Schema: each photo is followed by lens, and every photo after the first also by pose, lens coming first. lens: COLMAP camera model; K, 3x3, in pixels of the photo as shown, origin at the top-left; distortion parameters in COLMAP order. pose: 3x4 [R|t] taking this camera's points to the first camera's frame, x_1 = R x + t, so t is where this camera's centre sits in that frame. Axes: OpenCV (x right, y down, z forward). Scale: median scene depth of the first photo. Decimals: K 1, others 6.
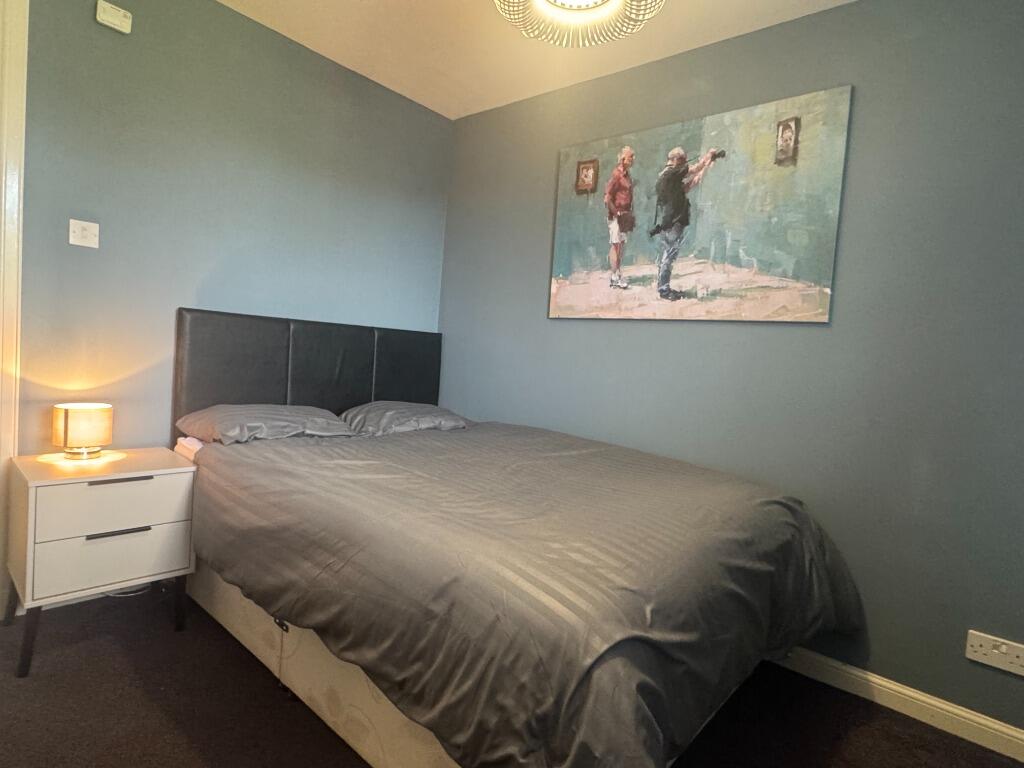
lens RADIAL K [[559.8, 0, 511.9], [0, 559.8, 380.5], [0, 0, 1]] dist [-0.004422, -0.000675]
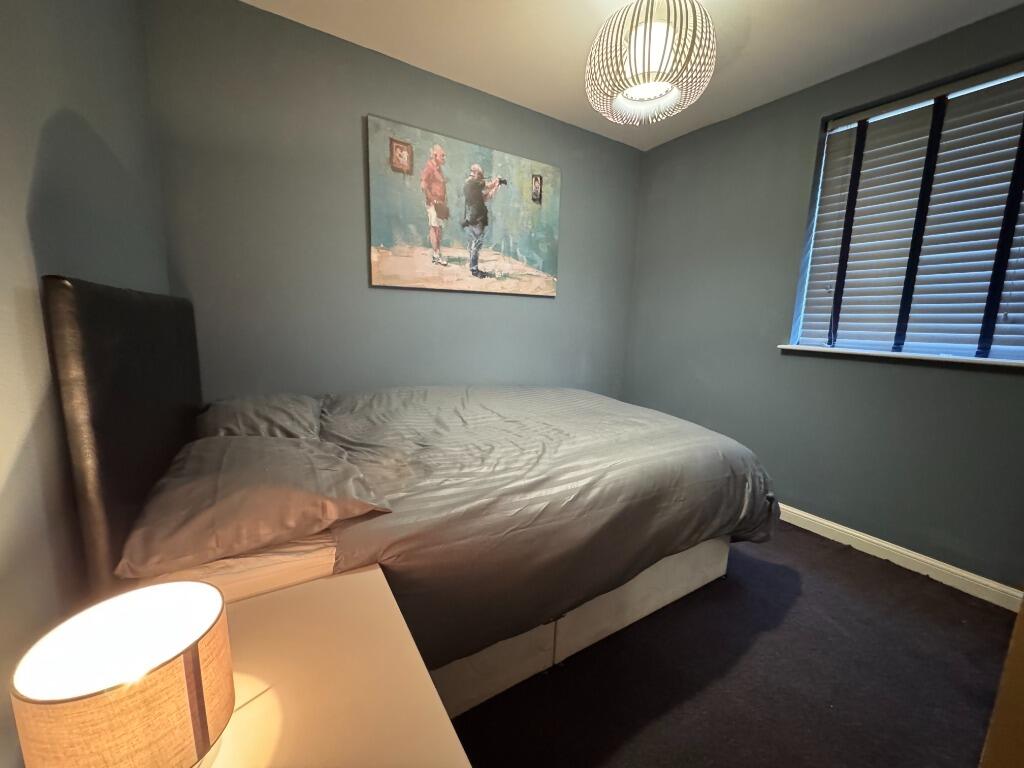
lens RADIAL K [[408.2, 0, 512.2], [0, 408.2, 388.0], [0, 0, 1]] dist [-0.003100, 0.000140]
pose [[0.287944, -0.220834, 0.931837, -0.731739], [0.048676, 0.975166, 0.216061, -0.088969], [-0.956409, -0.016855, 0.291543, 0.603687]]
